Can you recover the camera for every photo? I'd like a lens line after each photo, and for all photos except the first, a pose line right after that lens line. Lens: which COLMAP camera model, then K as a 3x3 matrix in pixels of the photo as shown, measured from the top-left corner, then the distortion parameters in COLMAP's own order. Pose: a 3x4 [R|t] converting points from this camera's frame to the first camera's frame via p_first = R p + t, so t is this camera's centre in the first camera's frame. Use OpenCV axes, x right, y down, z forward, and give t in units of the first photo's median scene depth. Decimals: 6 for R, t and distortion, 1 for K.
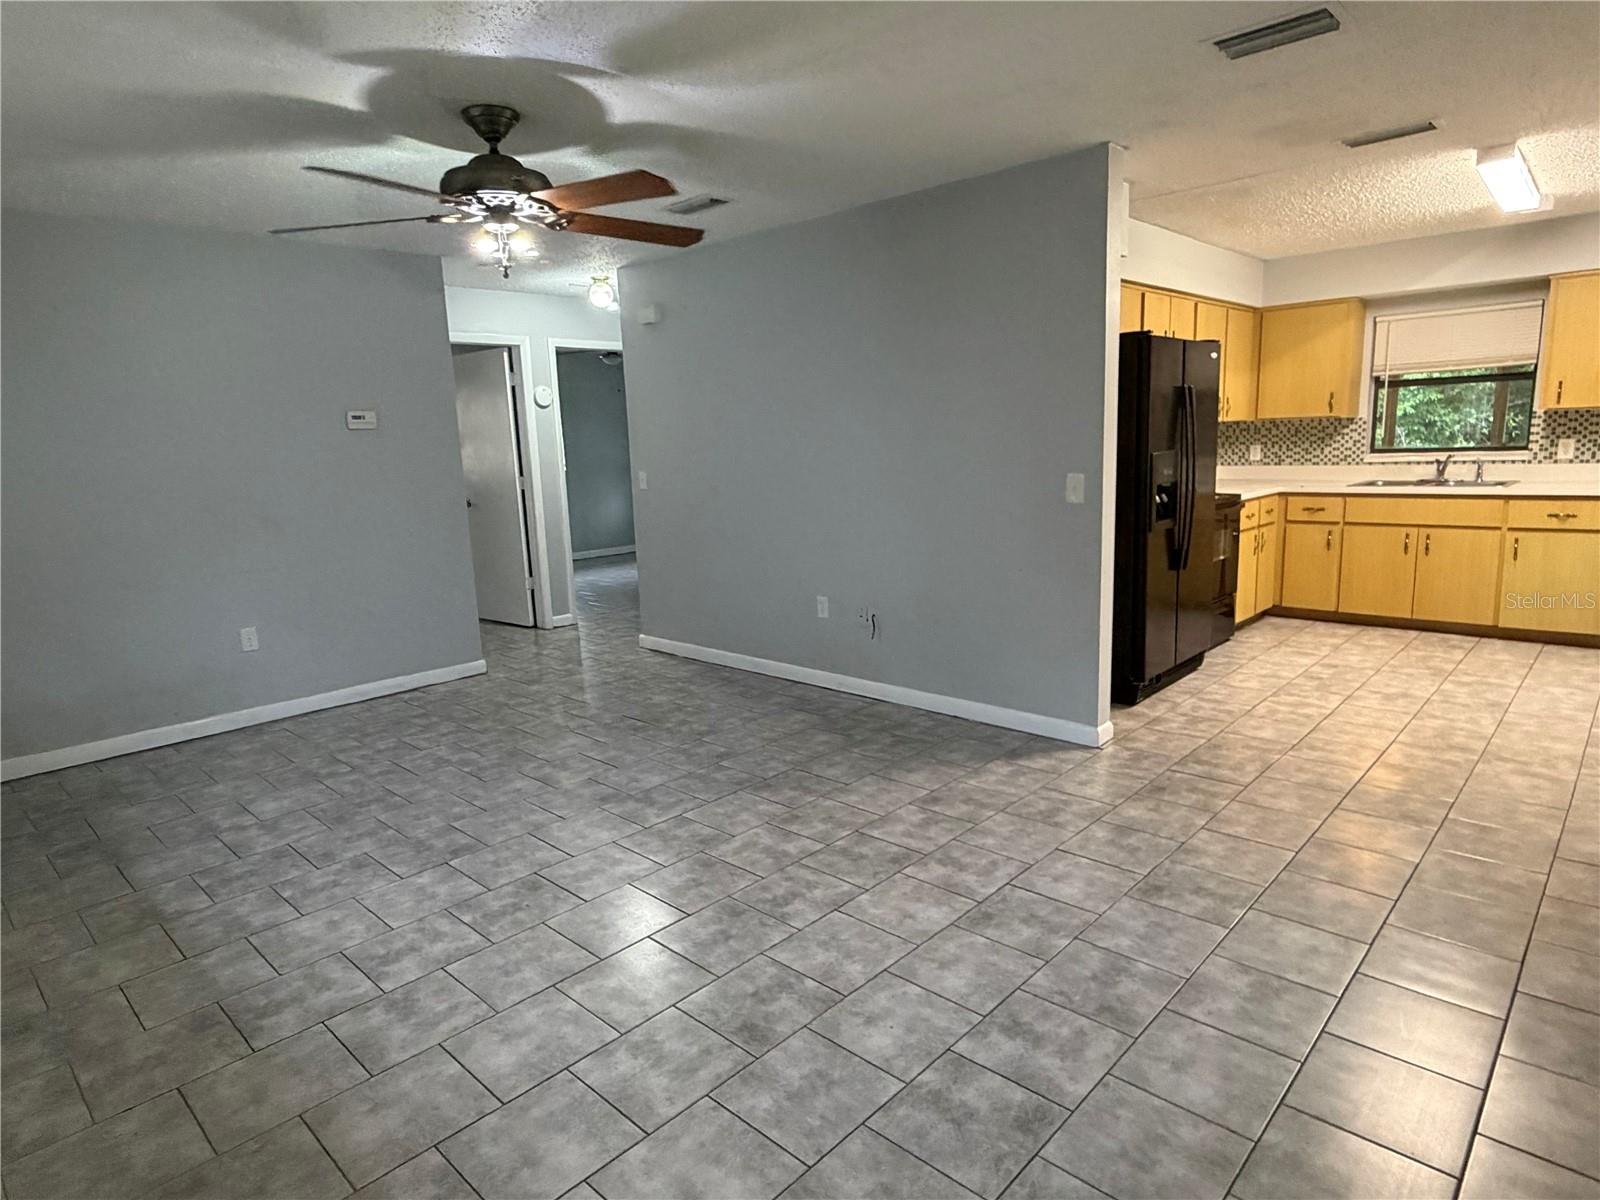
lens RADIAL K [[918.1, 0, 807.1], [0, 918.1, 601.6], [0, 0, 1]] dist [0.000887, 0.001898]
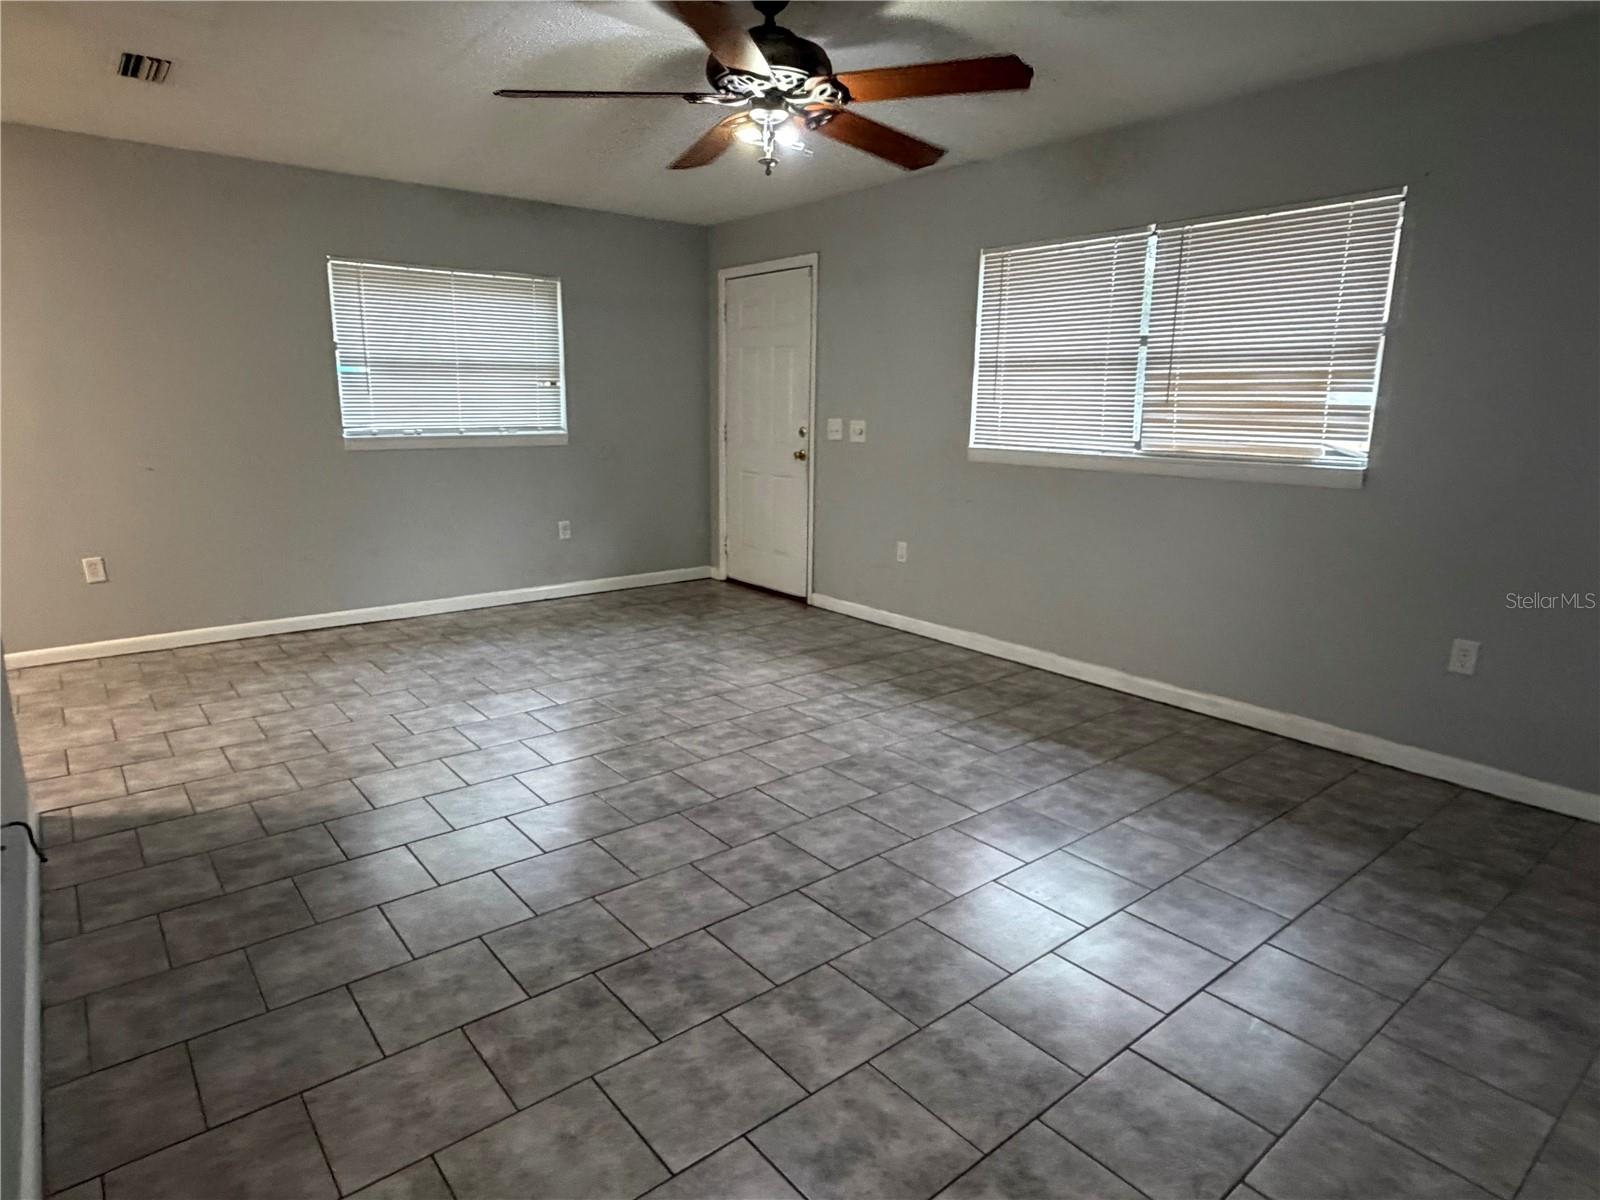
lens RADIAL K [[918.1, 0, 806.3], [0, 918.1, 607.8], [0, 0, 1]] dist [0.000887, 0.001898]
pose [[-0.991672, -0.003202, 0.128753, -0.271160], [0.047338, 0.920654, 0.387499, -0.176427], [-0.119778, 0.390367, -0.912835, 1.103866]]
